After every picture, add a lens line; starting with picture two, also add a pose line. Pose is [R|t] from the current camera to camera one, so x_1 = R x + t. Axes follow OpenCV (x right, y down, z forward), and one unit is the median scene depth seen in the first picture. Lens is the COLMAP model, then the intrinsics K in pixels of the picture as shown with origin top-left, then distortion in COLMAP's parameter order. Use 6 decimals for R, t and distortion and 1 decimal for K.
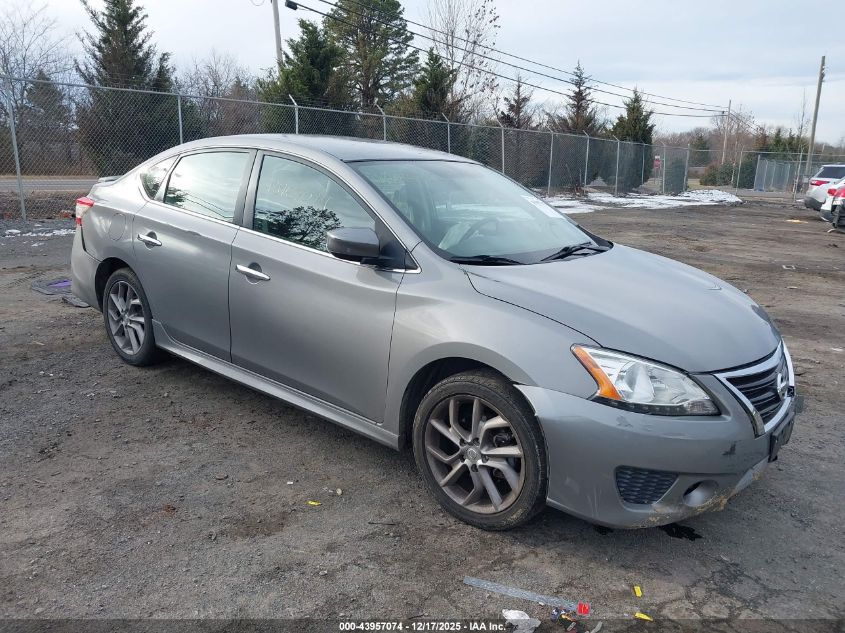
lens RADIAL K [[666.1, 0, 419.1], [0, 666.1, 322.1], [0, 0, 1]] dist [0.009469, -0.004484]
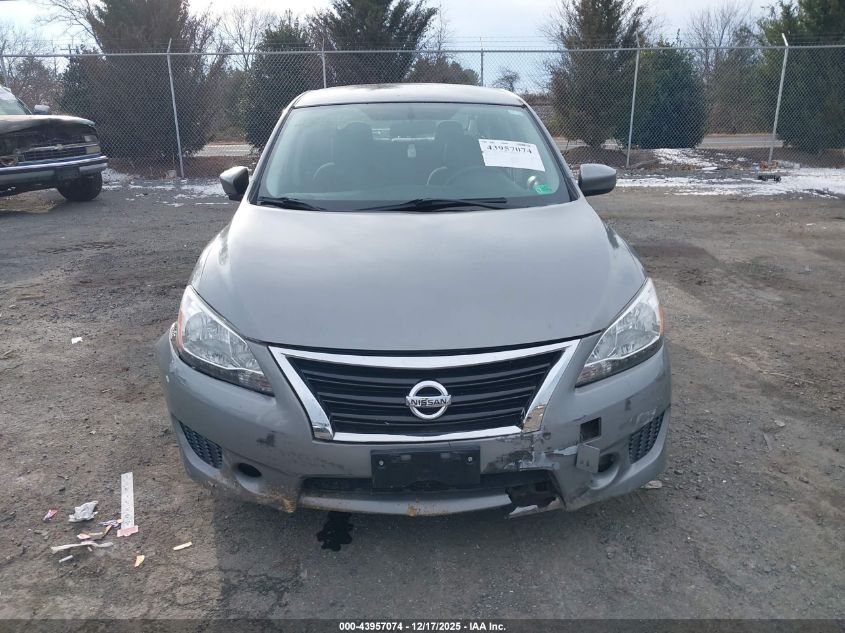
lens RADIAL K [[666.1, 0, 420.8], [0, 666.1, 314.1], [0, 0, 1]] dist [0.009469, -0.004484]
pose [[0.676693, 0.177362, -0.714583, 1.150340], [-0.143961, 0.983691, 0.107828, -0.079777], [0.722053, 0.029906, 0.691191, 0.547480]]
